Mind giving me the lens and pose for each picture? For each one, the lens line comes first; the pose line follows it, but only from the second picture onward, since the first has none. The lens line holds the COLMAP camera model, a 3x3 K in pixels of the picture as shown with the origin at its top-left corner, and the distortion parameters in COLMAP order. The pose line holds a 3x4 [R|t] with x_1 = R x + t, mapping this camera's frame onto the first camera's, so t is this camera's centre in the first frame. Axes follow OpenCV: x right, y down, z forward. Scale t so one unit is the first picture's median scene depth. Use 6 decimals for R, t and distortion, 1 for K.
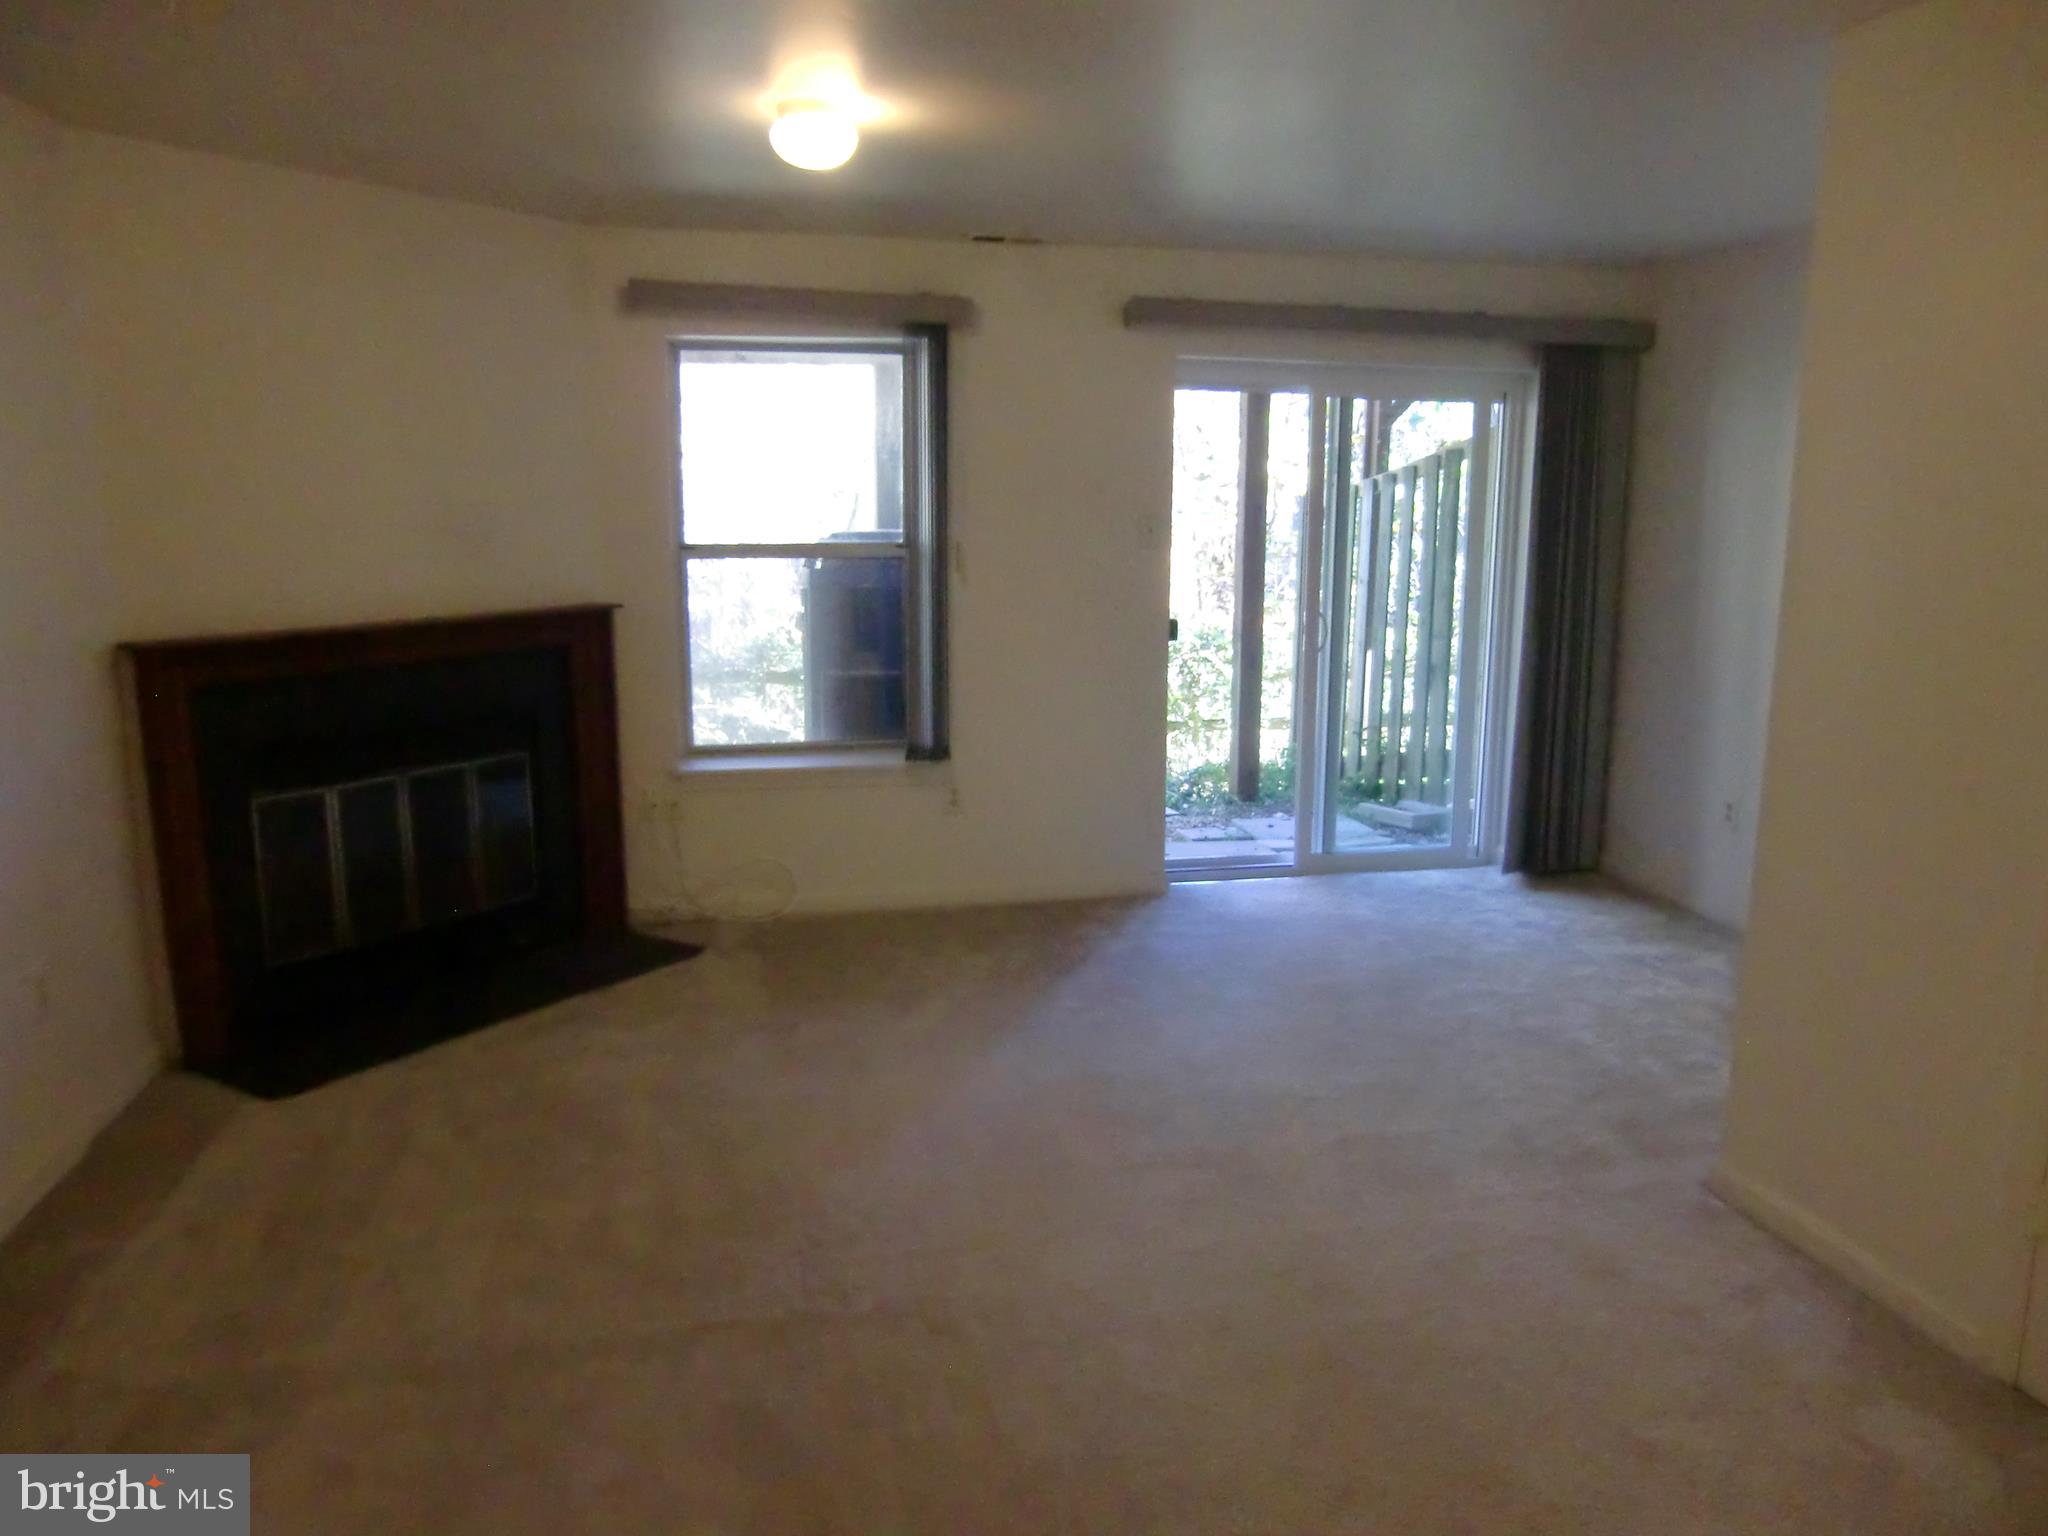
lens RADIAL K [[1520.9, 0, 1029.0], [0, 1520.9, 772.3], [0, 0, 1]] dist [-0.093580, 0.130414]
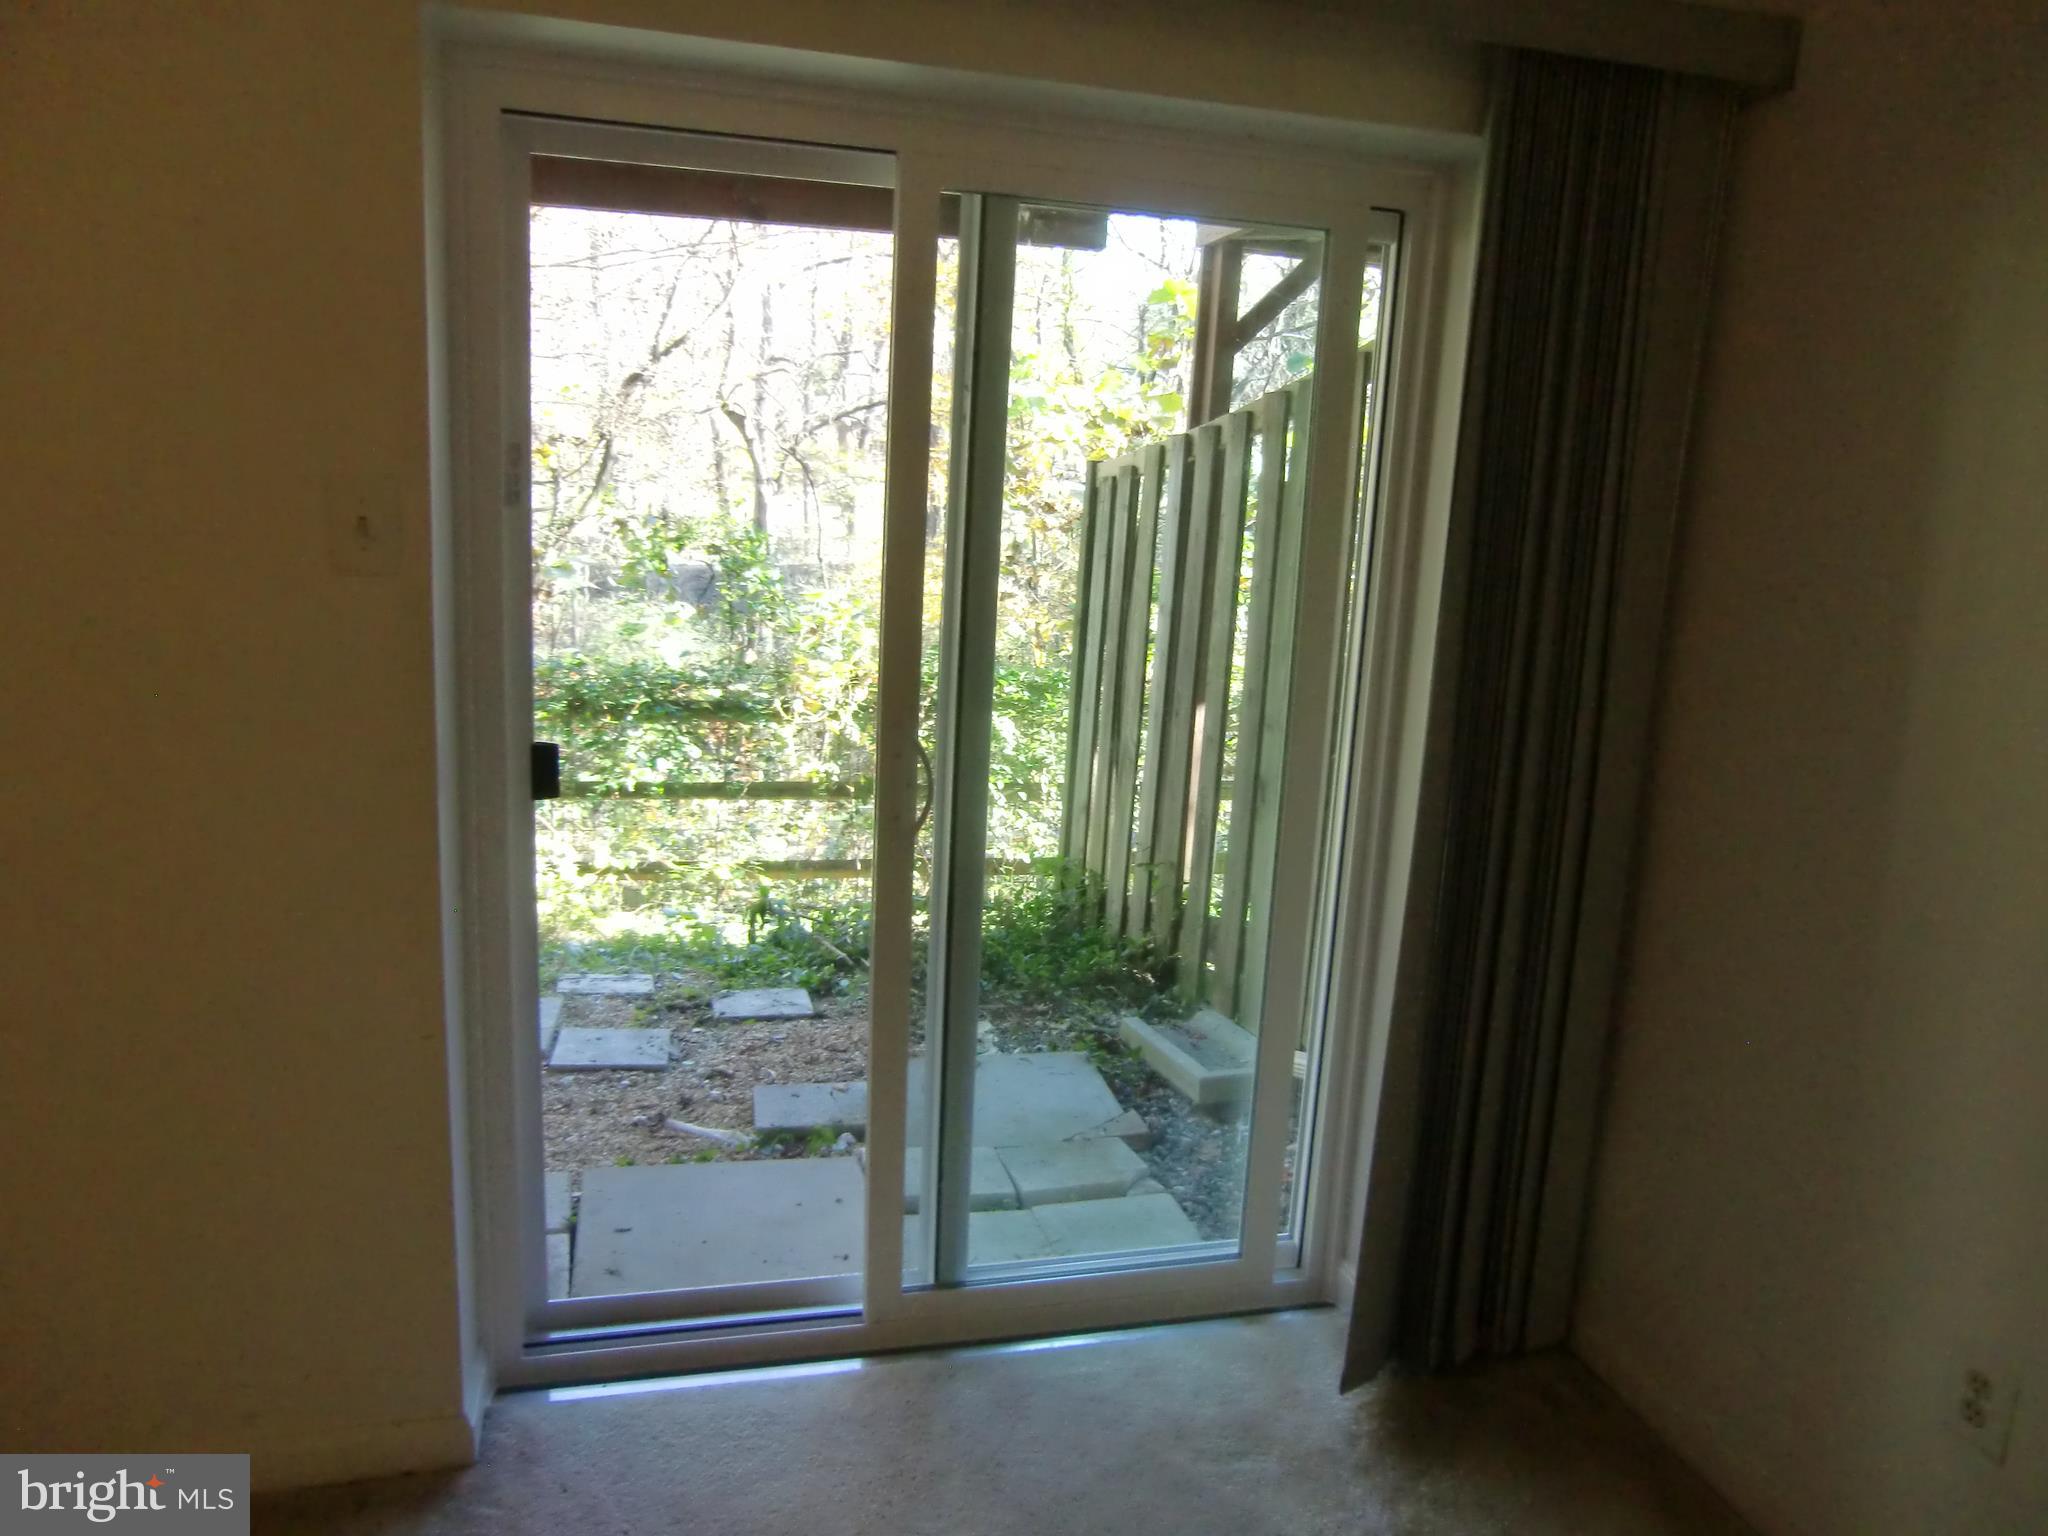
lens RADIAL K [[1520.9, 0, 1029.0], [0, 1520.9, 772.3], [0, 0, 1]] dist [-0.093580, 0.130414]
pose [[0.997950, 0.034862, 0.053667, 0.197434], [-0.035912, 0.999180, 0.018726, -0.103293], [-0.052970, -0.020615, 0.998383, 0.588369]]
